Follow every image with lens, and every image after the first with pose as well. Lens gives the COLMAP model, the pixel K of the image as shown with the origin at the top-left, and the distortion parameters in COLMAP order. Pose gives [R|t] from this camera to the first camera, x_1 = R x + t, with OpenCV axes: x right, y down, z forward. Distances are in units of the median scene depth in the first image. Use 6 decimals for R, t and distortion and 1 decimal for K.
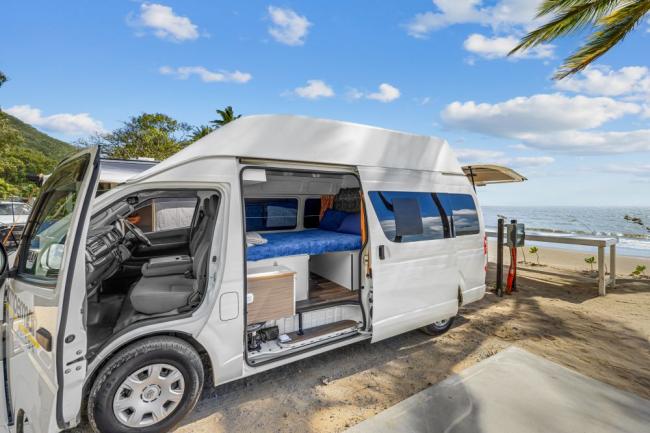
lens RADIAL K [[276.7, 0, 325.0], [0, 276.7, 216.5], [0, 0, 1]] dist [-0.002034, 0.000196]
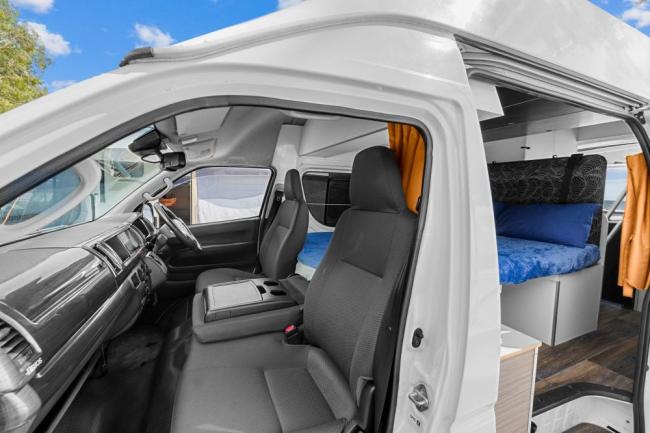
lens RADIAL K [[276.7, 0, 325.0], [0, 276.7, 216.5], [0, 0, 1]] dist [-0.002034, 0.000196]
pose [[0.995758, 0.035484, -0.084890, -0.389041], [-0.031313, 0.998260, 0.049967, 0.000364], [0.086515, -0.047097, 0.995137, 0.543159]]
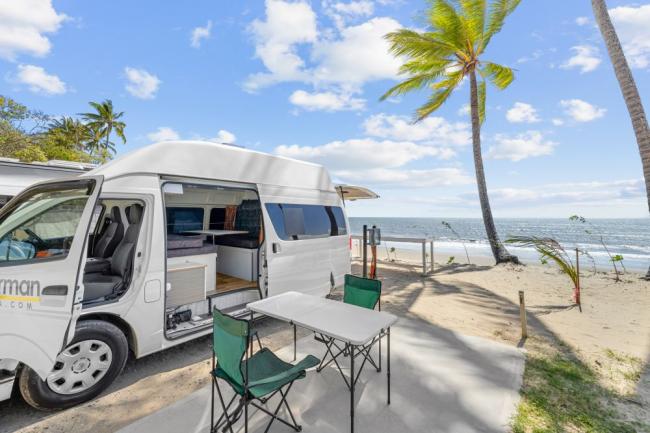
lens RADIAL K [[276.7, 0, 325.0], [0, 276.7, 216.5], [0, 0, 1]] dist [-0.002034, 0.000196]
pose [[0.940376, 0.005669, 0.340089, -0.026695], [0.007752, 0.999244, -0.038093, 0.027980], [-0.340047, 0.038459, 0.939622, -0.383347]]
